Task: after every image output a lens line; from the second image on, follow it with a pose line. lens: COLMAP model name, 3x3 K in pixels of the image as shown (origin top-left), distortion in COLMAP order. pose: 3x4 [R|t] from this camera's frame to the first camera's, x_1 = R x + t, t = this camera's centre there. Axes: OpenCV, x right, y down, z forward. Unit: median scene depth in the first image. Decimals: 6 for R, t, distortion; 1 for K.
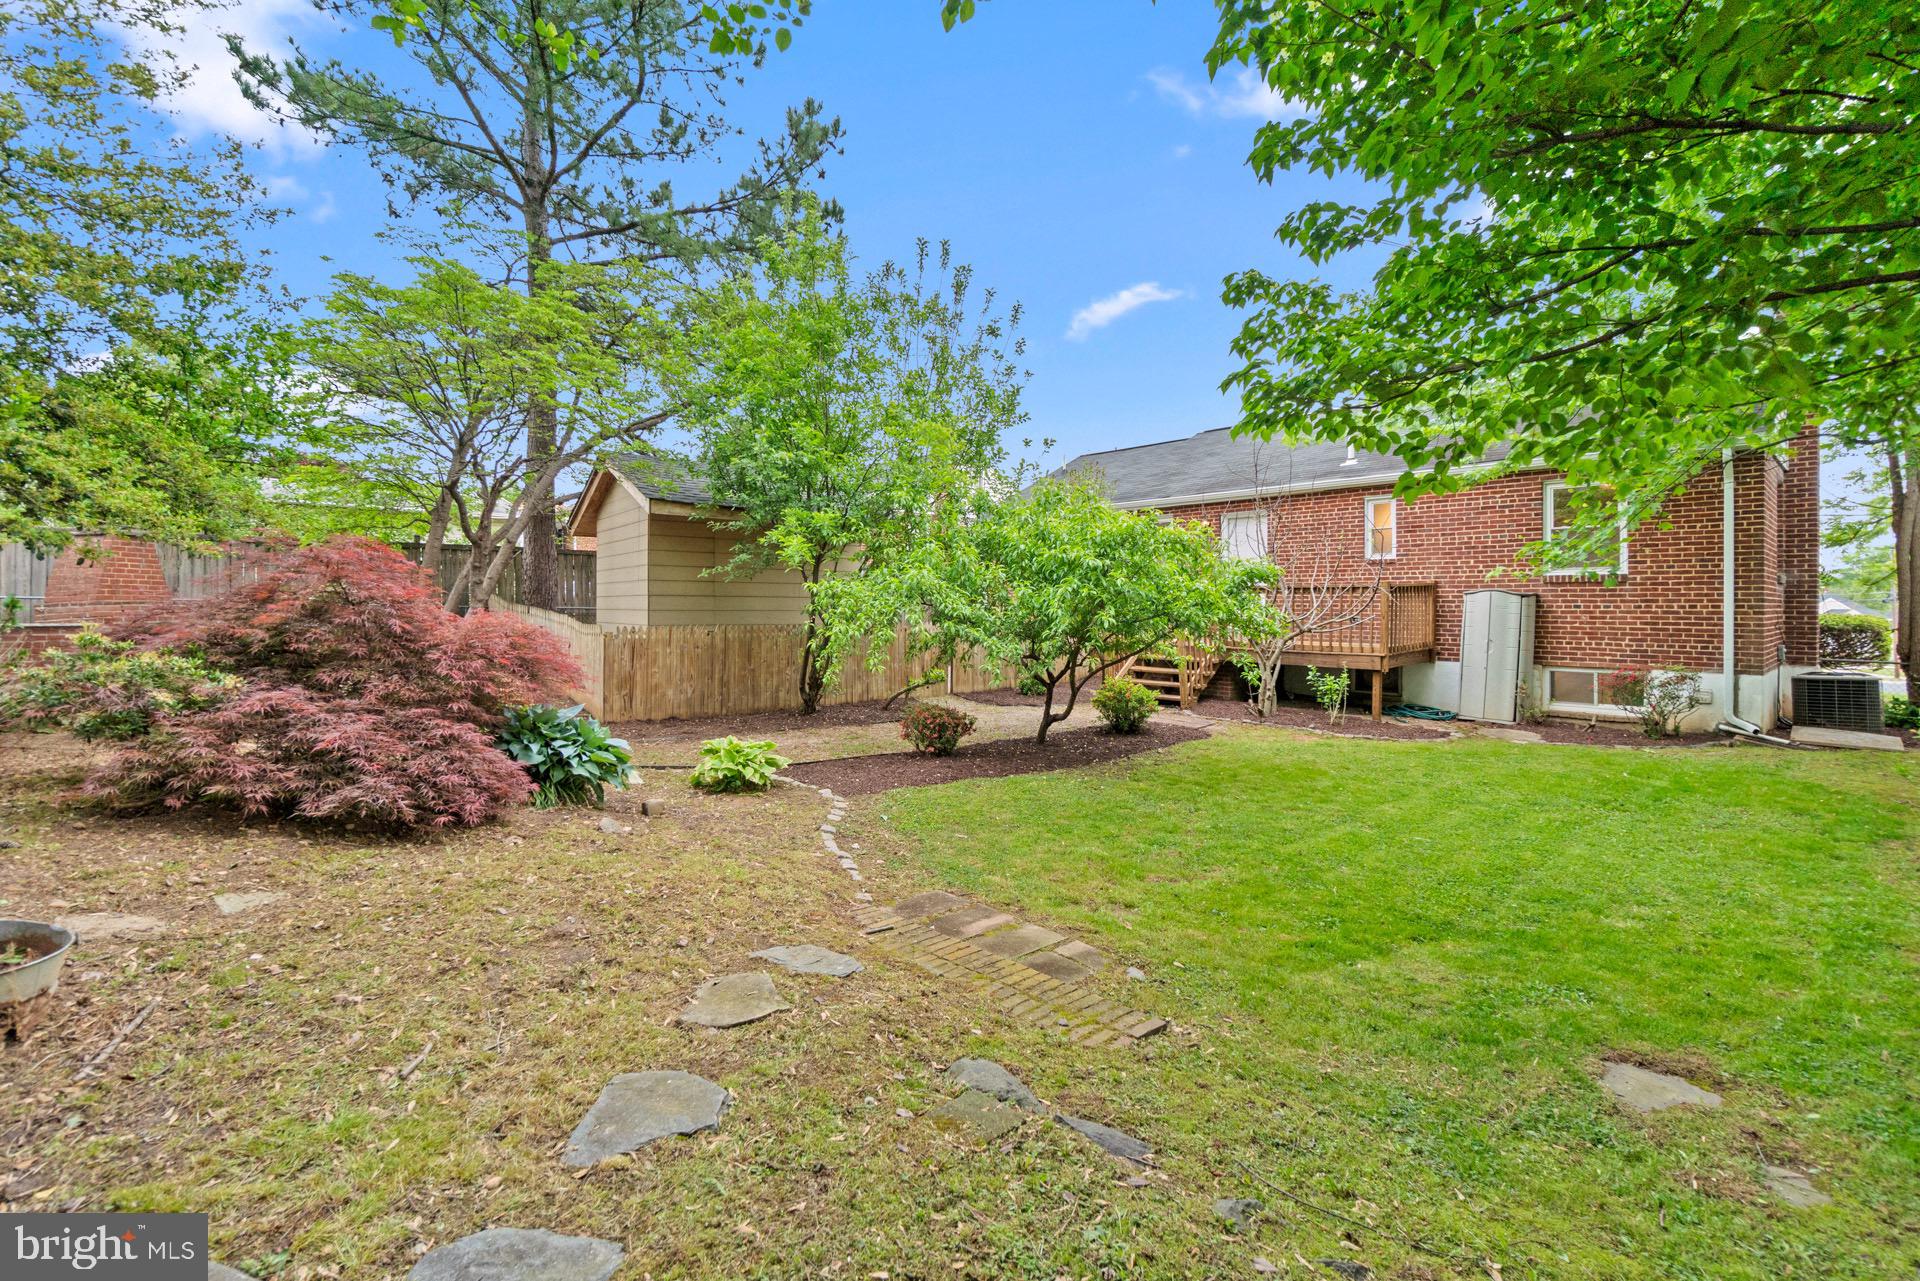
lens RADIAL K [[860.3, 0, 964.7], [0, 860.3, 564.9], [0, 0, 1]] dist [-0.001665, 0.000490]
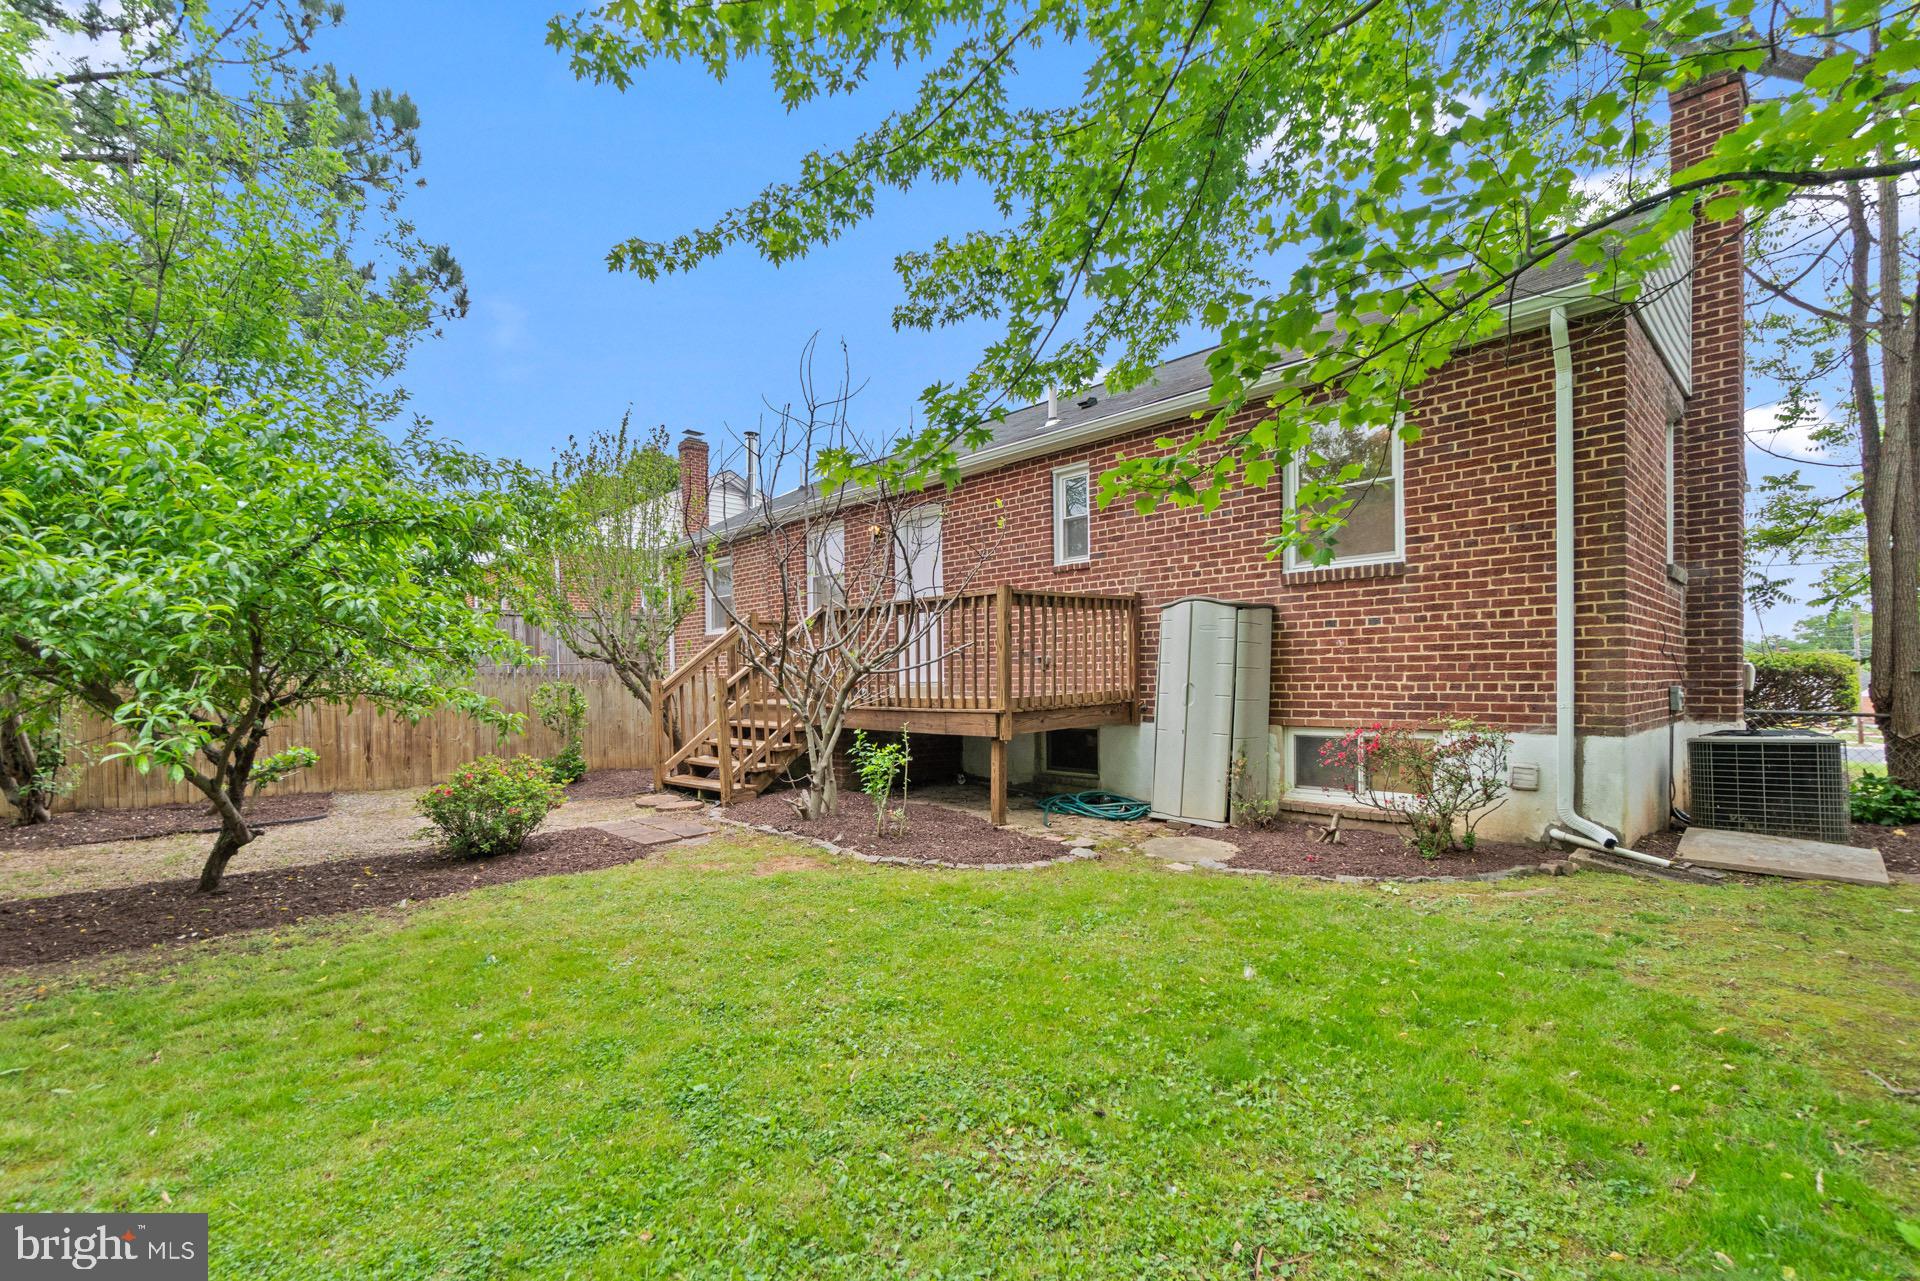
lens RADIAL K [[860.3, 0, 960.3], [0, 860.3, 649.5], [0, 0, 1]] dist [-0.001665, 0.000490]
pose [[0.999809, -0.010609, 0.016410, 0.470132], [0.010470, 0.999908, 0.008578, 0.060707], [-0.016500, -0.008405, 0.999829, 0.438723]]
